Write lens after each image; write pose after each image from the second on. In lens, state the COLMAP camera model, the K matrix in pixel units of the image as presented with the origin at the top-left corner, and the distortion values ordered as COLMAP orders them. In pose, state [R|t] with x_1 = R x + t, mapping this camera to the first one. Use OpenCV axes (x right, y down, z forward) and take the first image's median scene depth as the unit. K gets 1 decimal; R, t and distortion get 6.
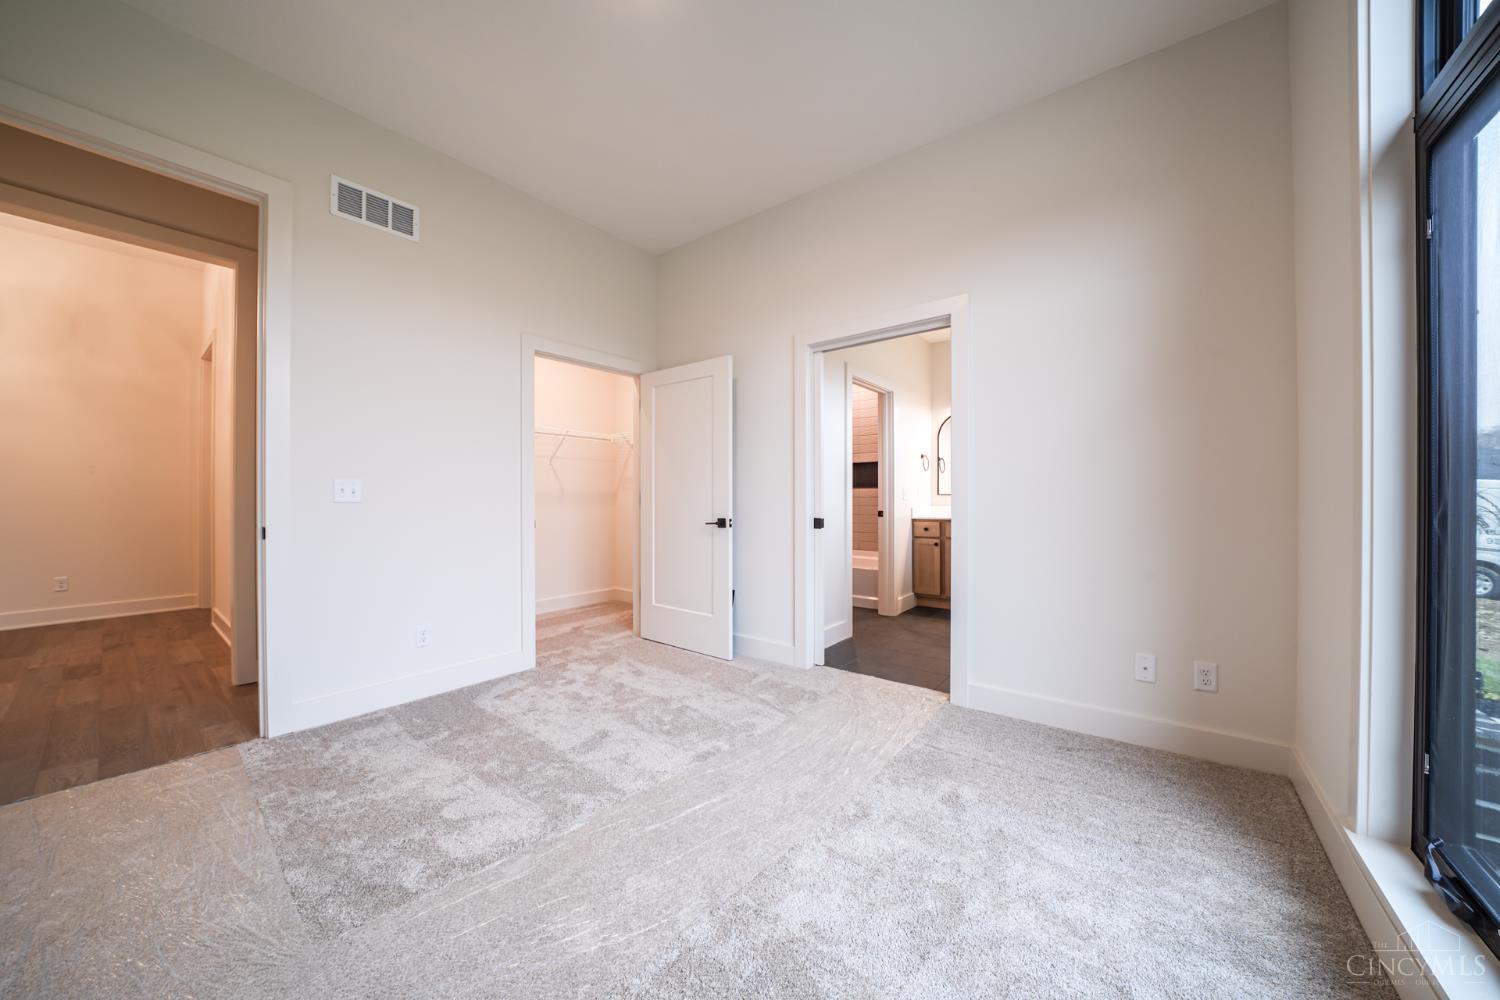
lens RADIAL K [[518.0, 0, 749.3], [0, 518.0, 495.6], [0, 0, 1]] dist [-0.019748, 0.000022]
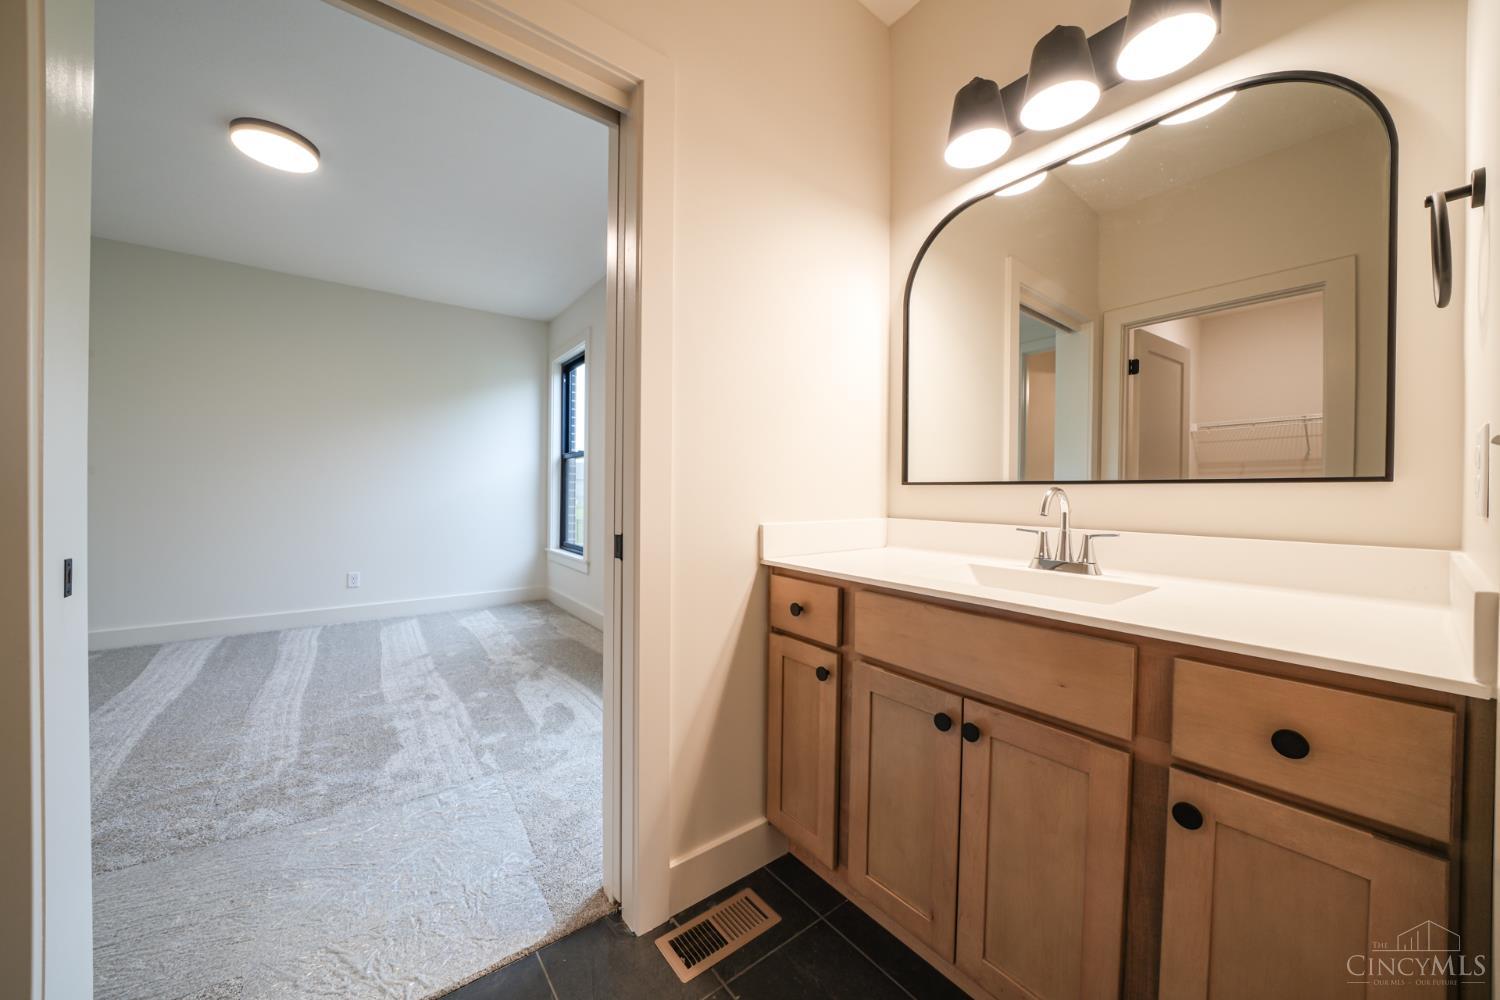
lens RADIAL K [[518.0, 0, 749.3], [0, 518.0, 495.6], [0, 0, 1]] dist [-0.019748, 0.000022]
pose [[0.968279, 0.011536, -0.249604, 0.386944], [-0.009587, 0.999913, 0.009022, 0.003817], [0.249687, -0.006343, 0.968306, 0.736167]]
